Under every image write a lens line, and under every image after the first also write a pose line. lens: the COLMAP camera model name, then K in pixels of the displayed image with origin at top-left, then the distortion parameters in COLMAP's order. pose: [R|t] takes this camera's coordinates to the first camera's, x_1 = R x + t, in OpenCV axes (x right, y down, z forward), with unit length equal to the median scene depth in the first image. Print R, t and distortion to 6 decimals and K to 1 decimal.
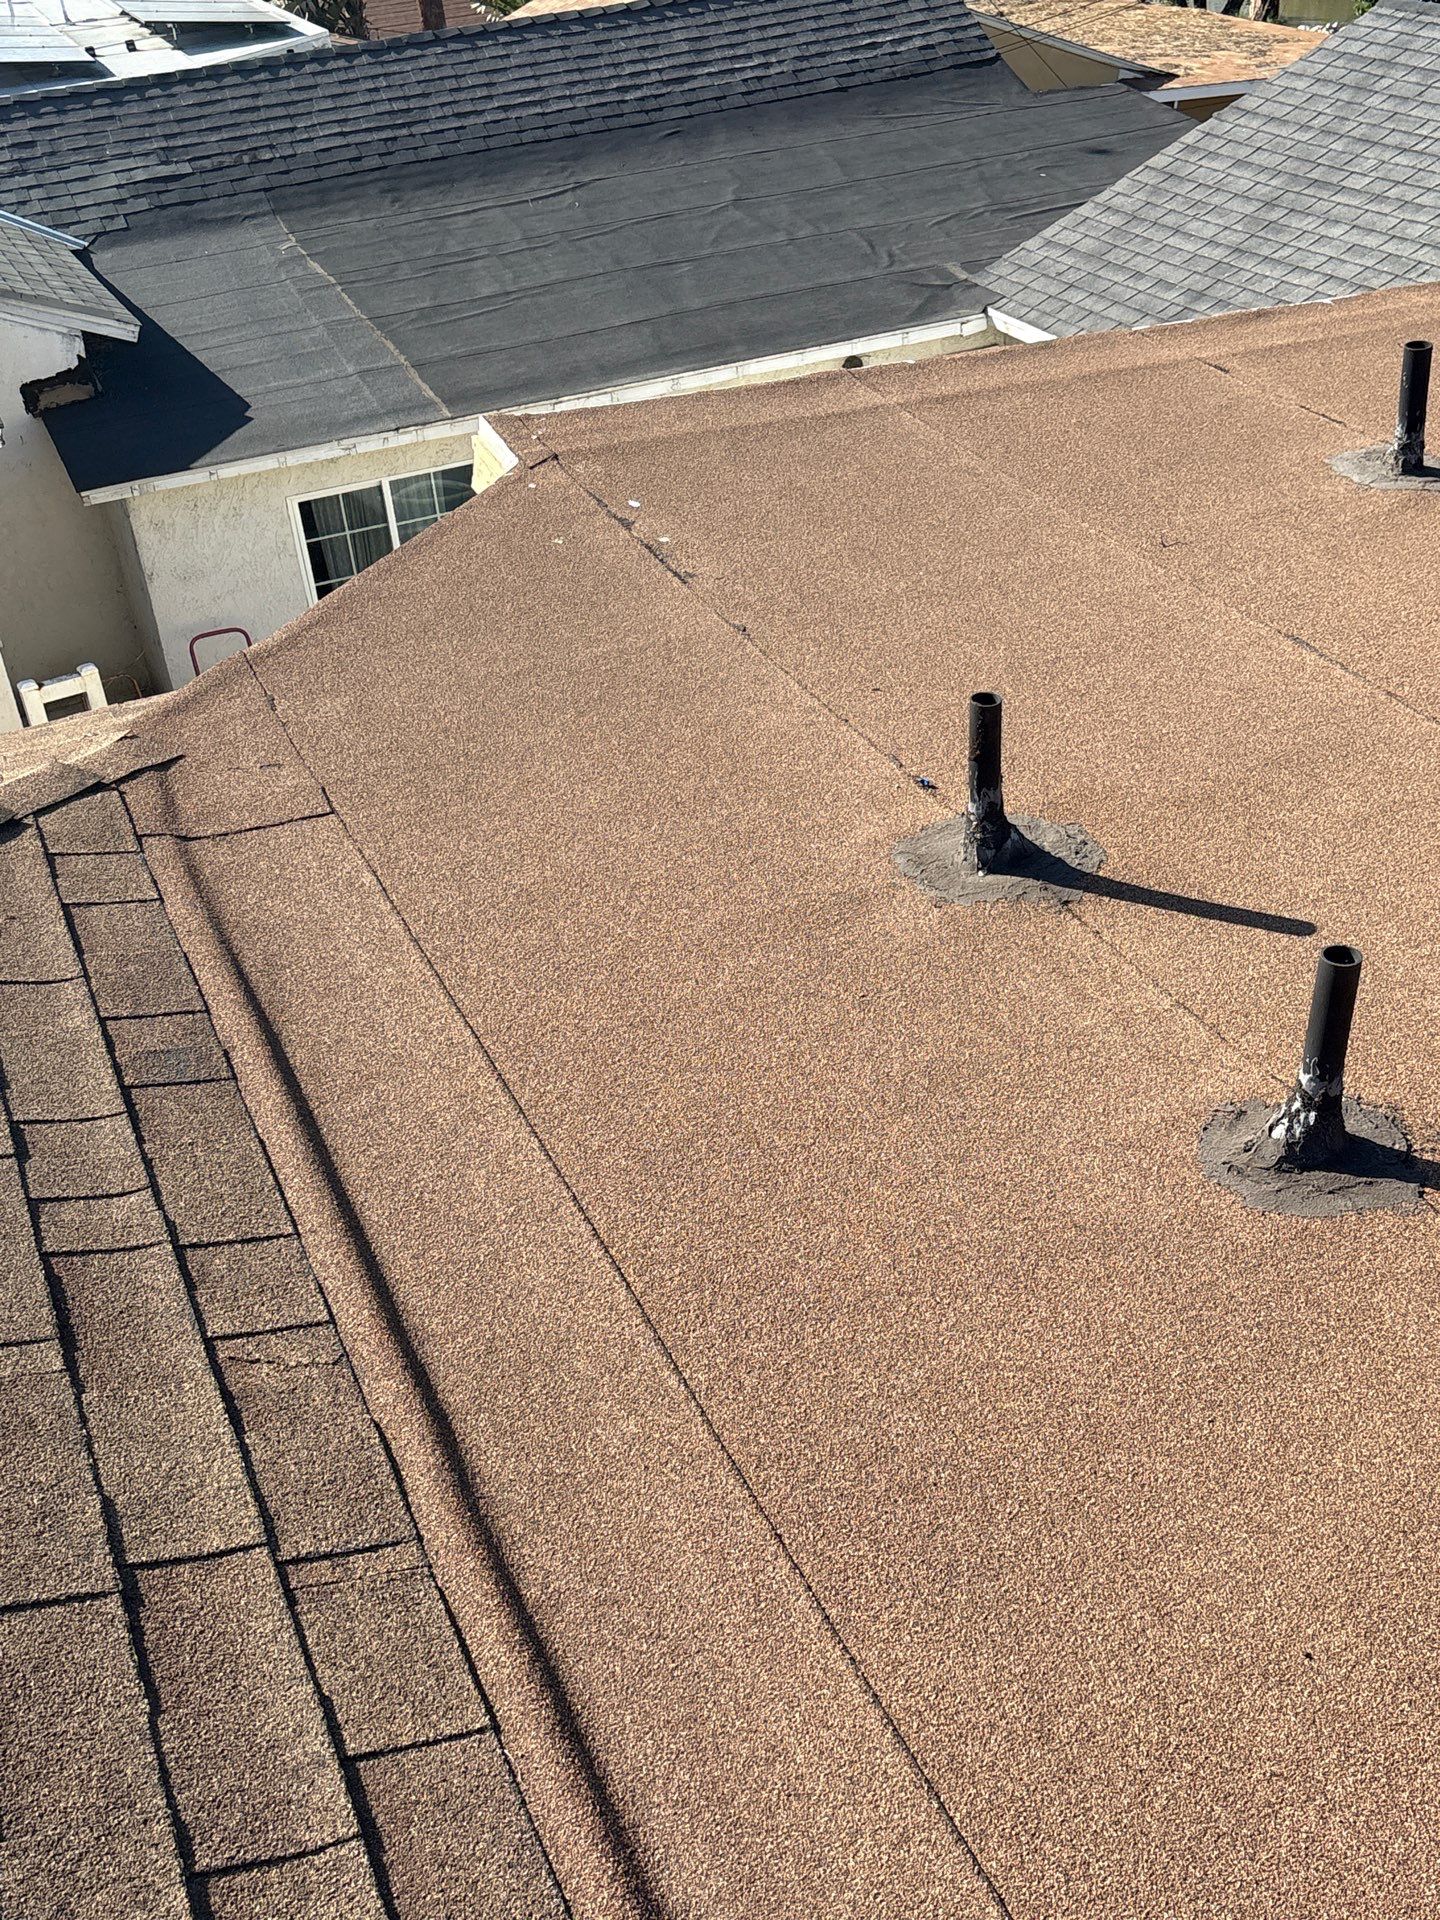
lens RADIAL K [[2040.6, 0, 754.2], [0, 2040.6, 932.6], [0, 0, 1]] dist [0.036139, 0.041273]
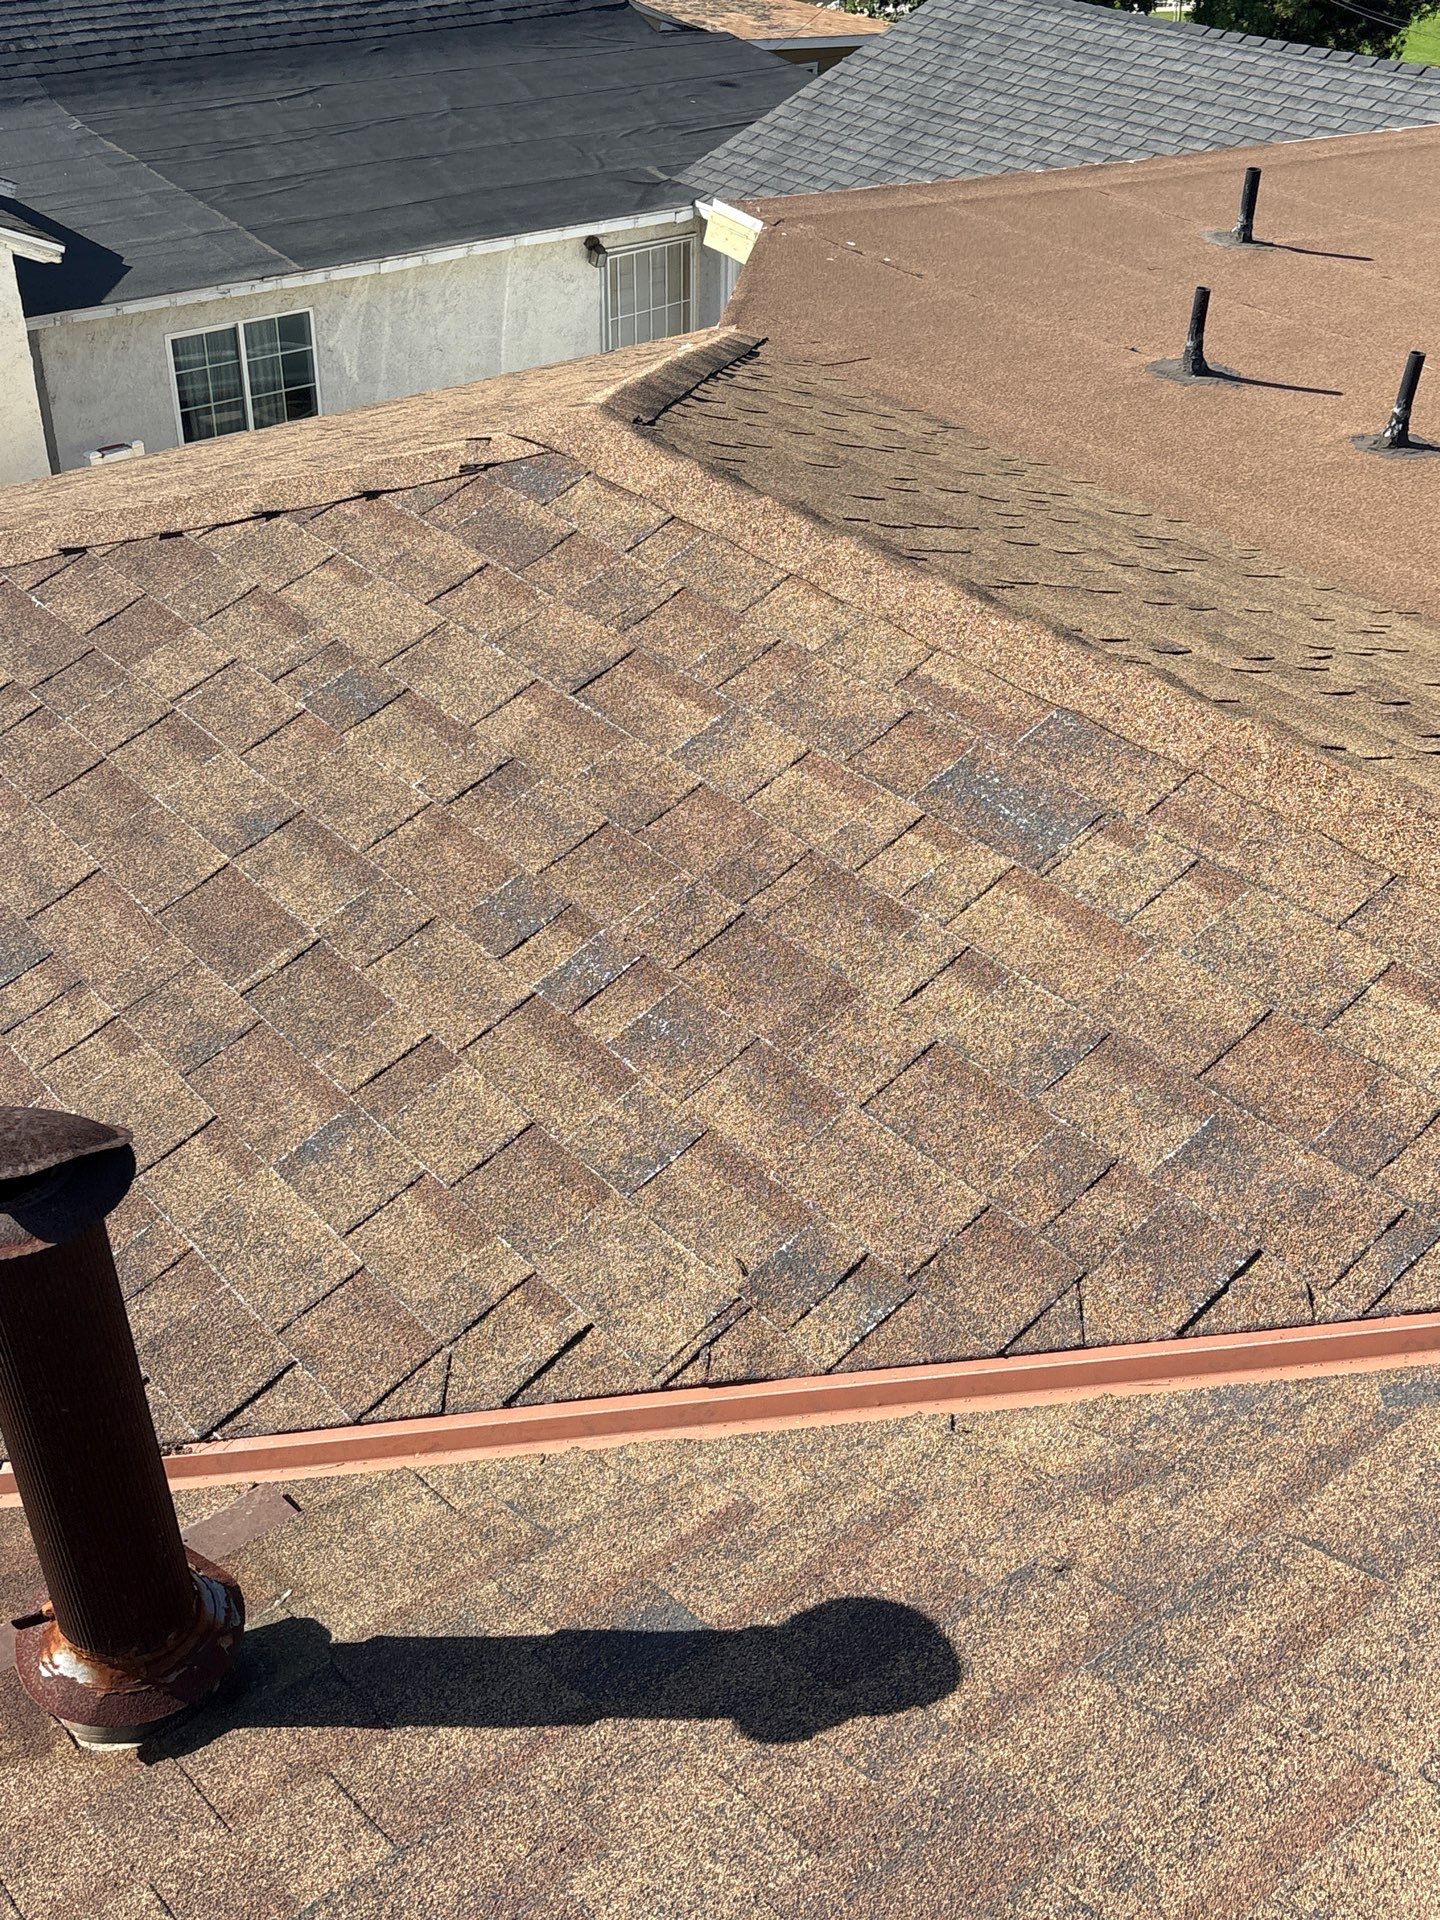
lens RADIAL K [[2040.6, 0, 754.2], [0, 2040.6, 932.6], [0, 0, 1]] dist [0.036139, 0.041273]
pose [[0.955859, -0.066820, 0.286126, -0.266043], [0.061544, 0.997728, 0.027402, 0.125654], [-0.287307, -0.008583, 0.957800, -0.255956]]
